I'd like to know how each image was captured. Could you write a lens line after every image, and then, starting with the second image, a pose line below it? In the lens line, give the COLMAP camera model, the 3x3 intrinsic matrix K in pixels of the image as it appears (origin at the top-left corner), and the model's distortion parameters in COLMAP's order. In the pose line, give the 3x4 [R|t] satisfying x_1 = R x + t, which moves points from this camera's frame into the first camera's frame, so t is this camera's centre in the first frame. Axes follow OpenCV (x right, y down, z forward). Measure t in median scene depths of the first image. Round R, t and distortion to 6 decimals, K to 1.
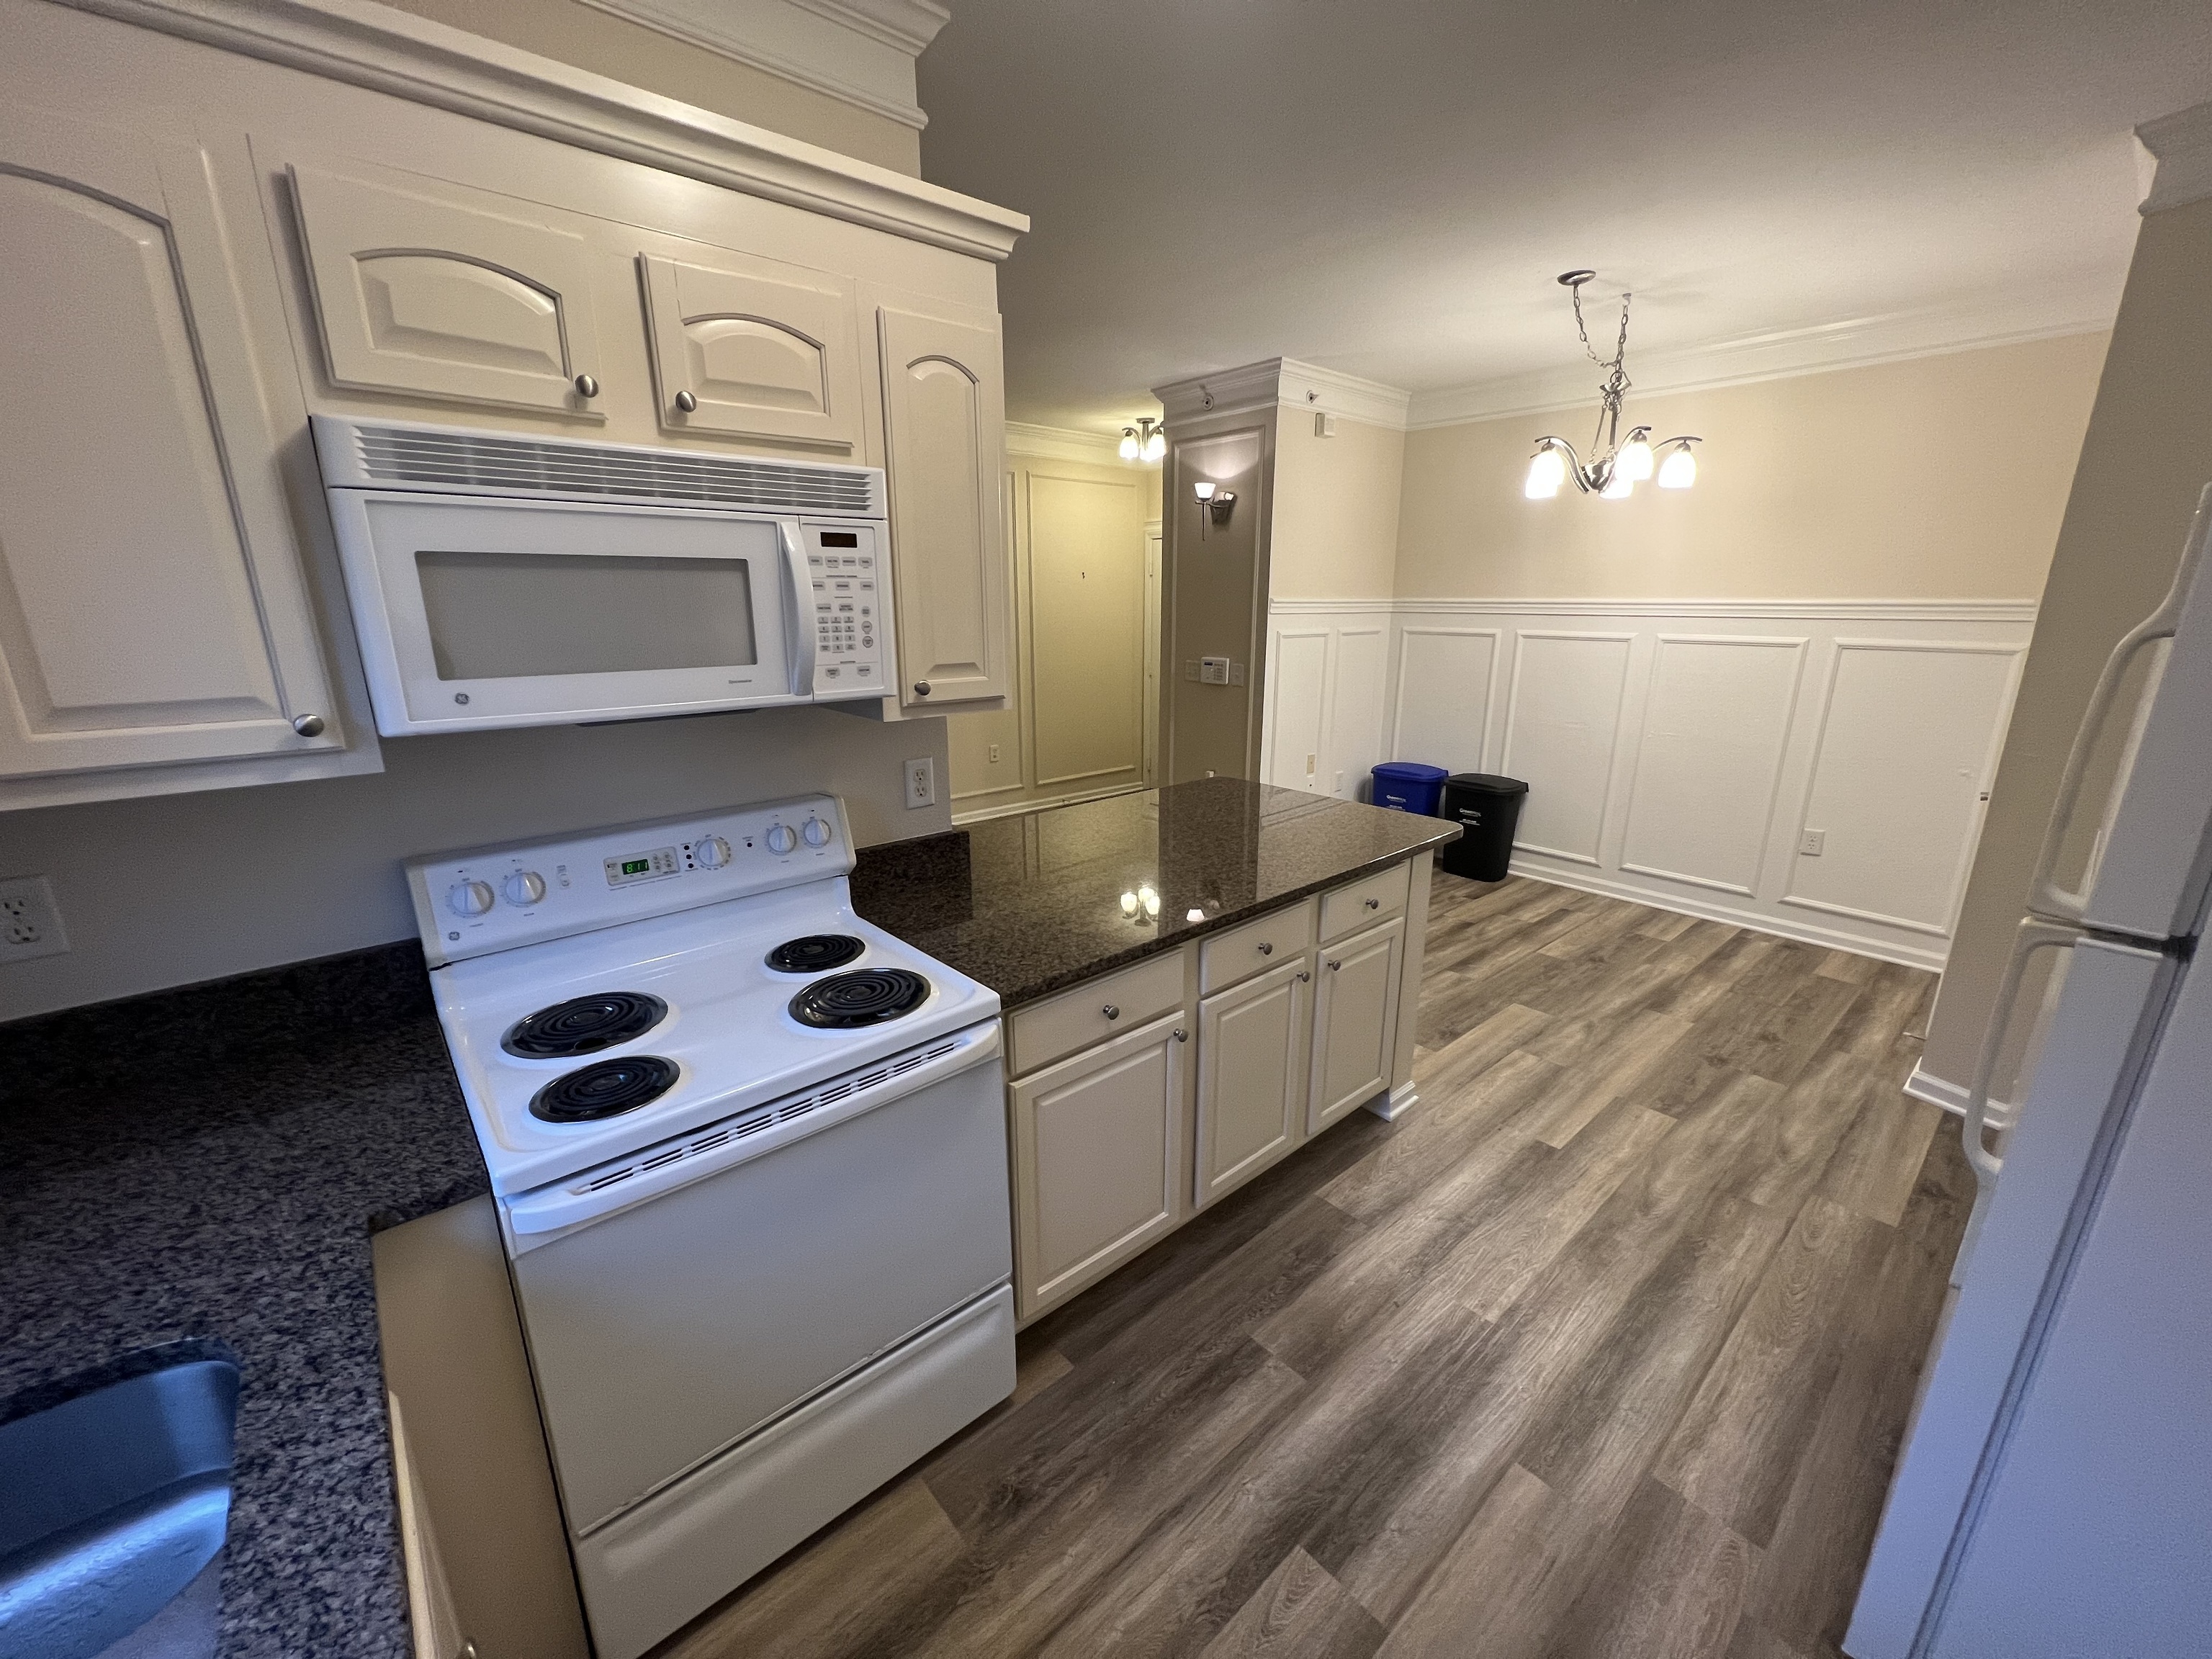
lens RADIAL K [[881.4, 0, 1111.4], [0, 881.4, 829.7], [0, 0, 1]] dist [-0.002989, 0.000183]
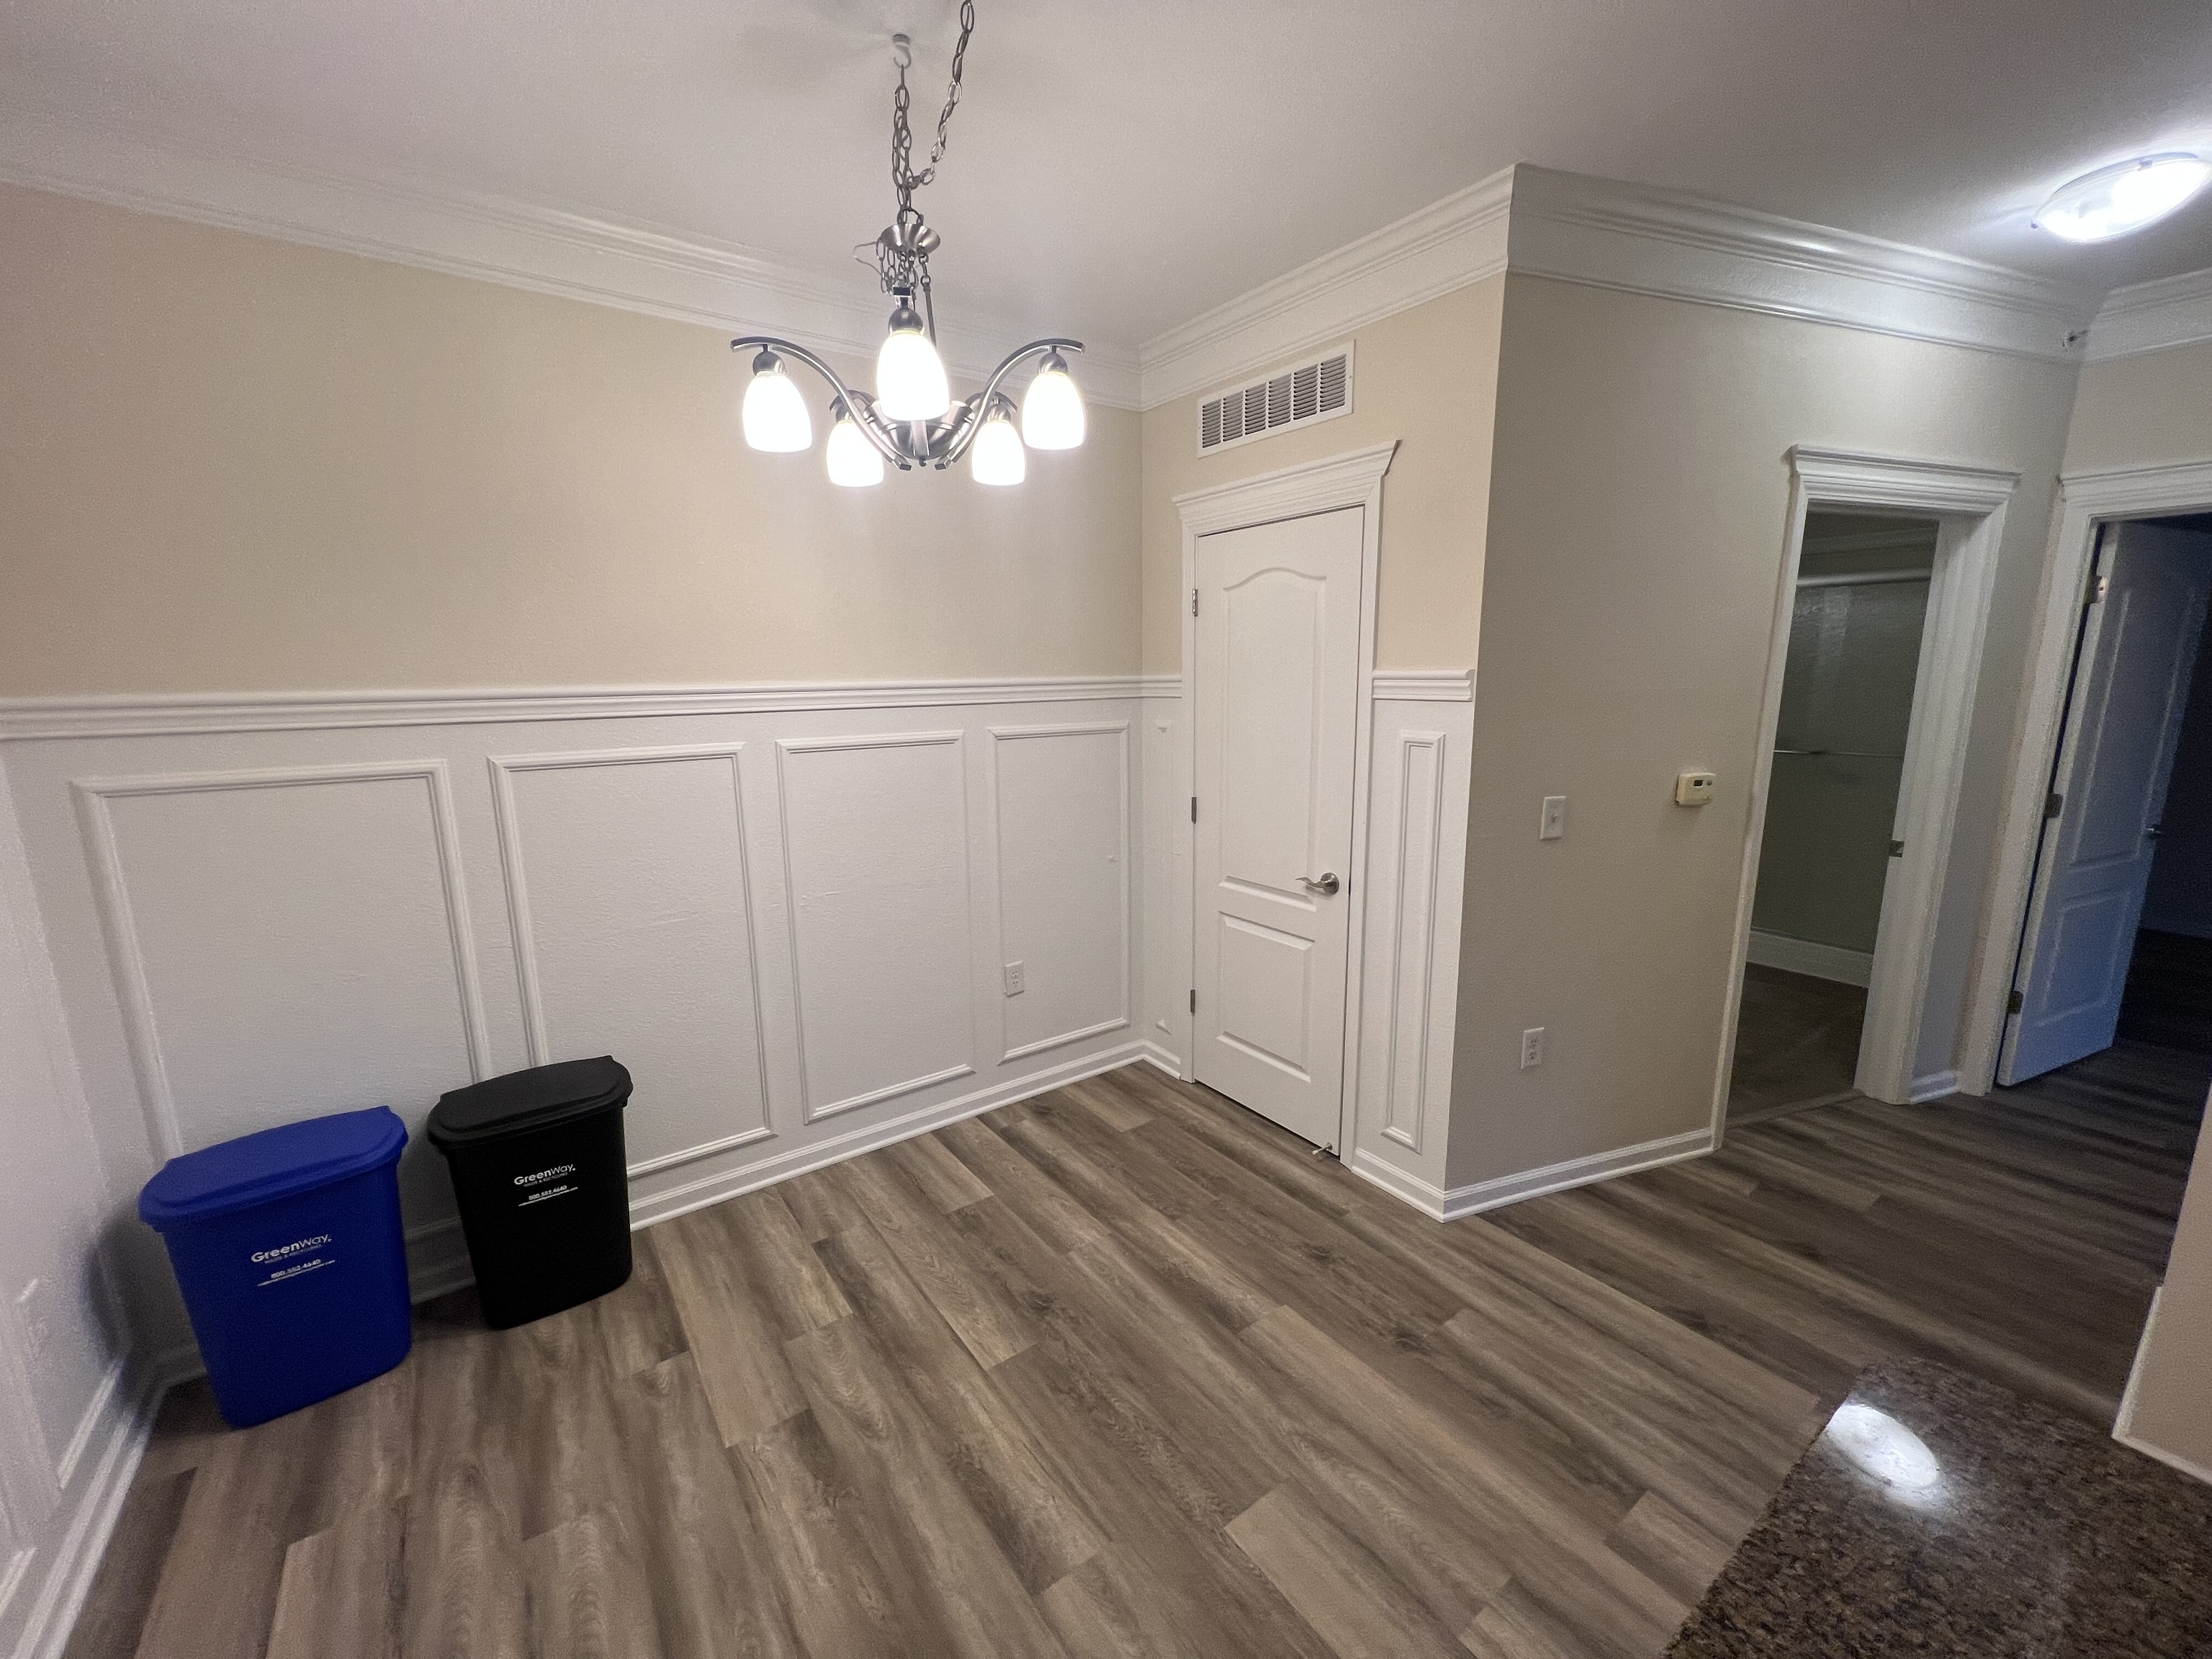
lens RADIAL K [[881.4, 0, 1104.7], [0, 881.4, 832.6], [0, 0, 1]] dist [-0.002989, 0.000183]
pose [[0.095871, -0.185491, 0.977958, 0.055715], [0.265639, 0.951620, 0.154454, -0.223834], [-0.959294, 0.244976, 0.140506, 0.821317]]
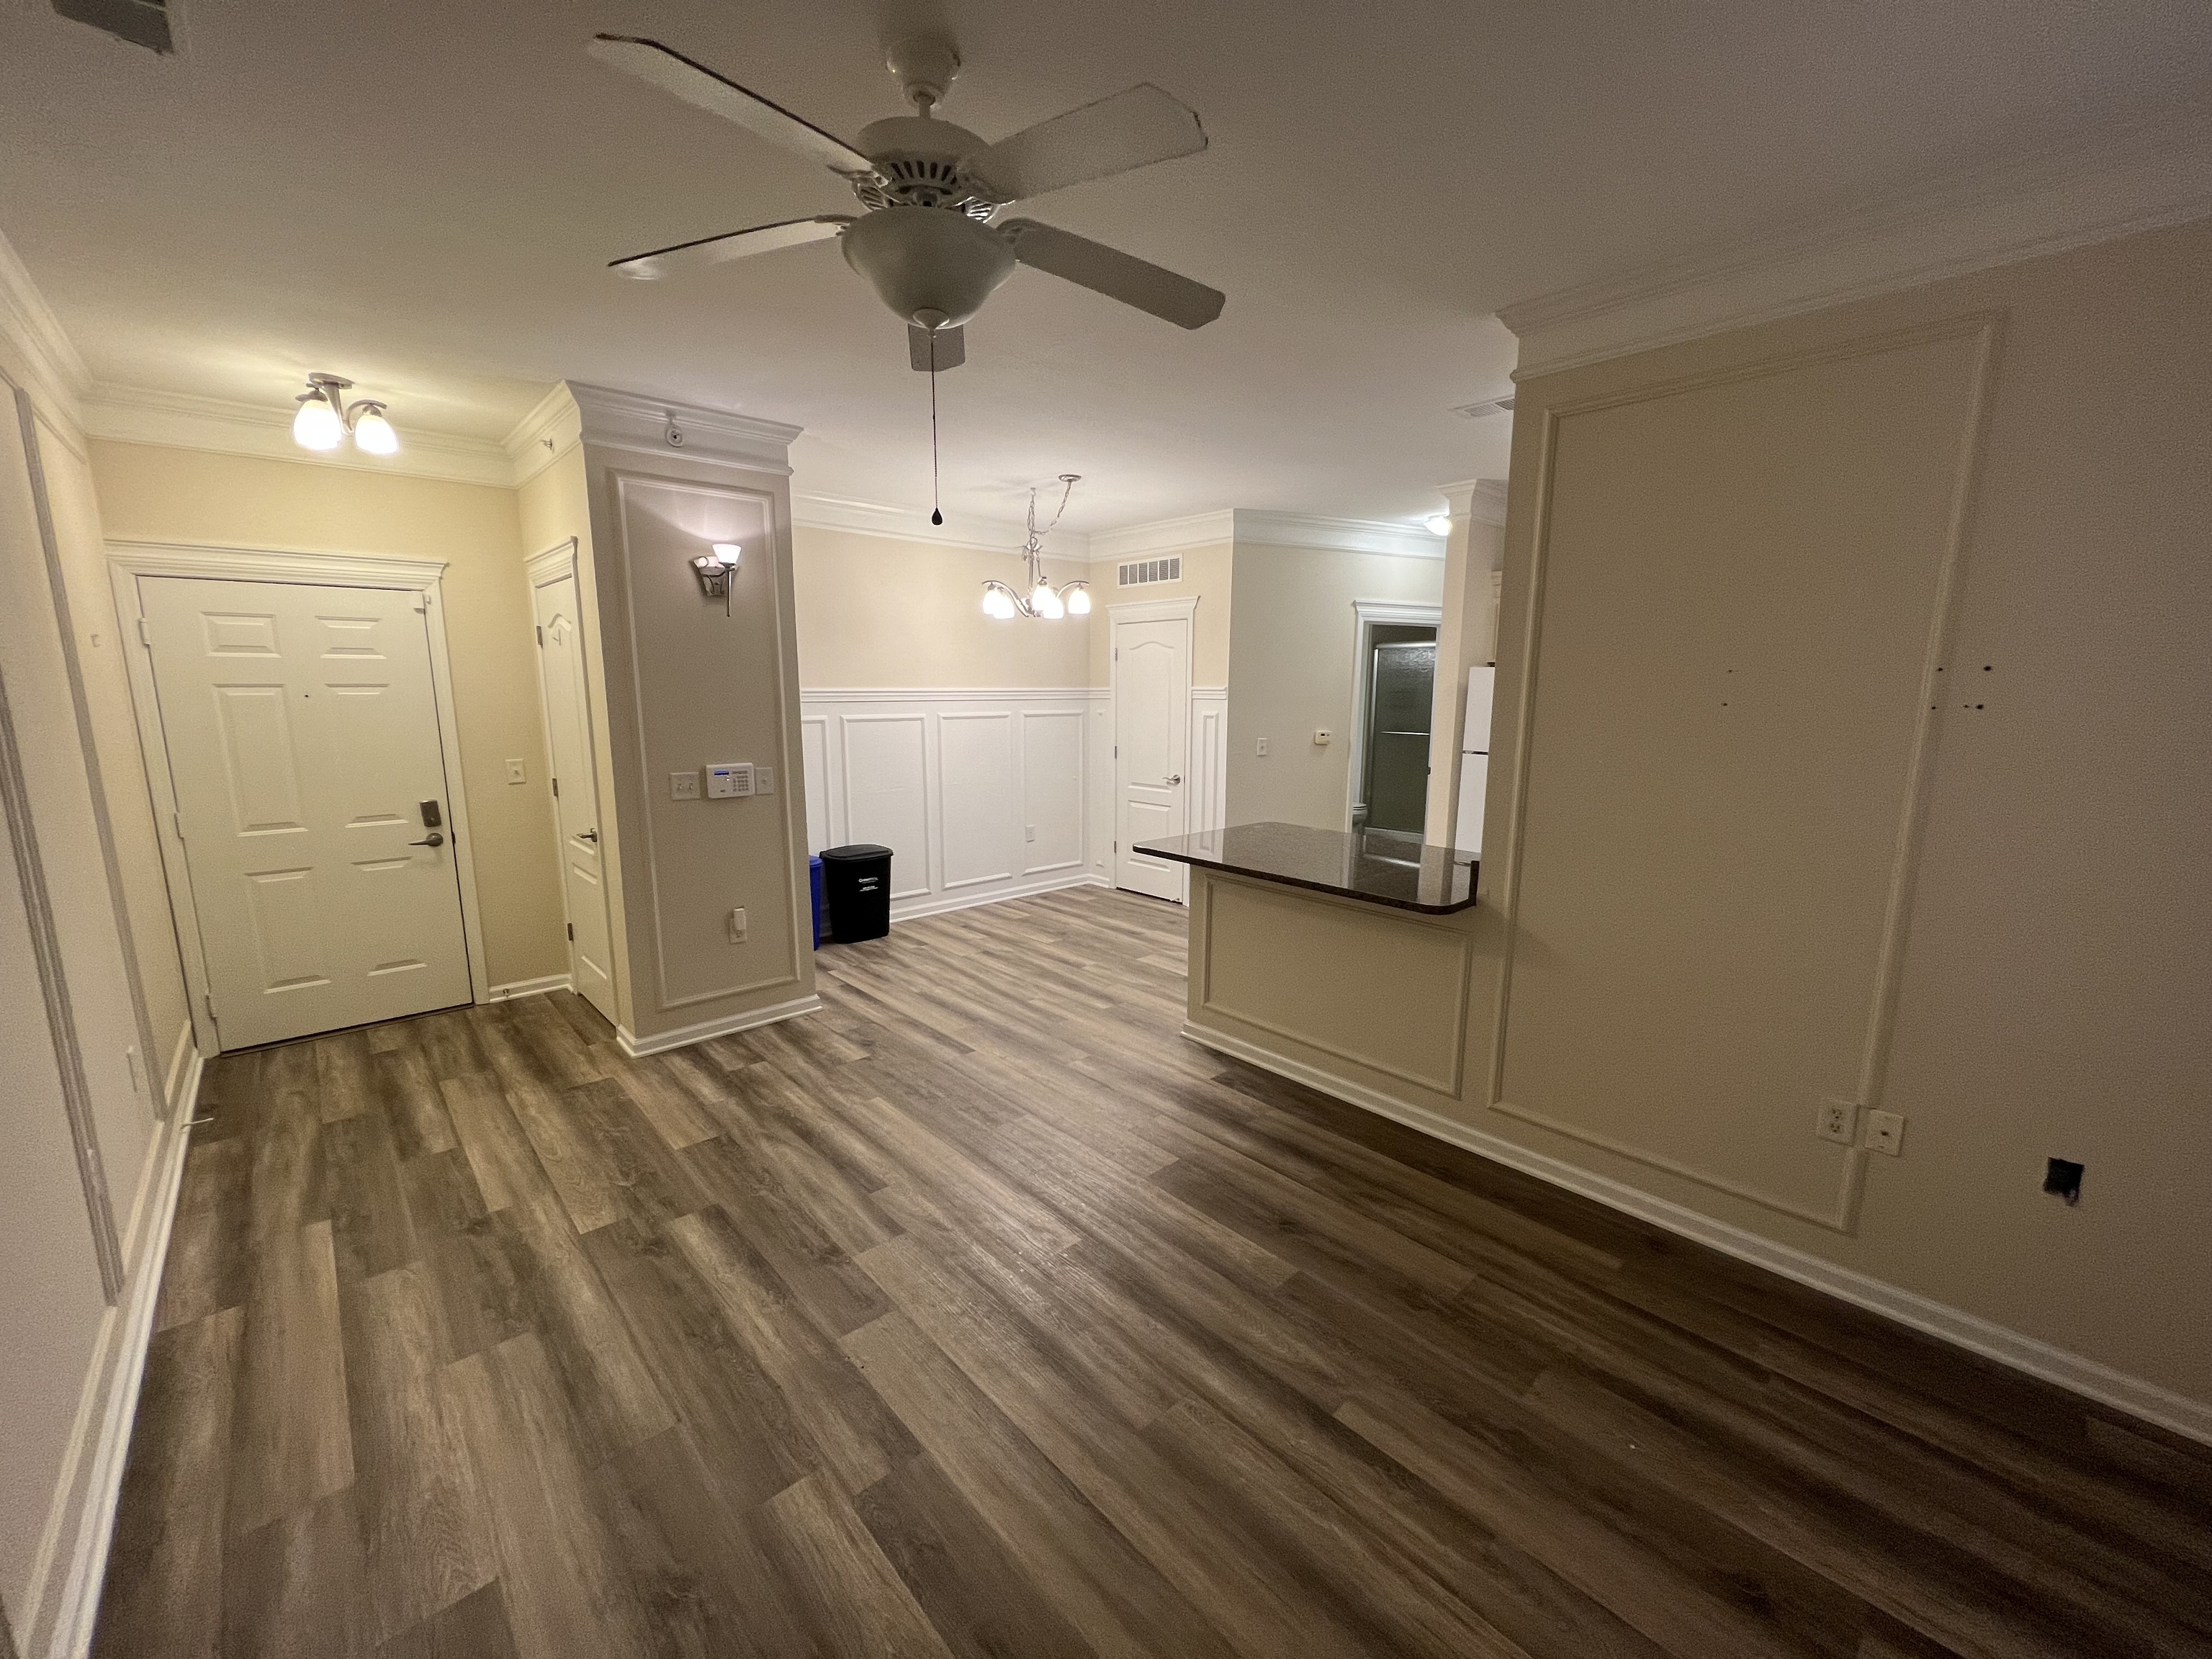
lens RADIAL K [[881.4, 0, 1109.5], [0, 881.4, 834.7], [0, 0, 1]] dist [-0.002989, 0.000183]
pose [[-0.028257, -0.170295, 0.984988, -0.867165], [0.250660, 0.952690, 0.171902, -0.240757], [-0.967663, 0.251755, 0.015766, 0.878005]]
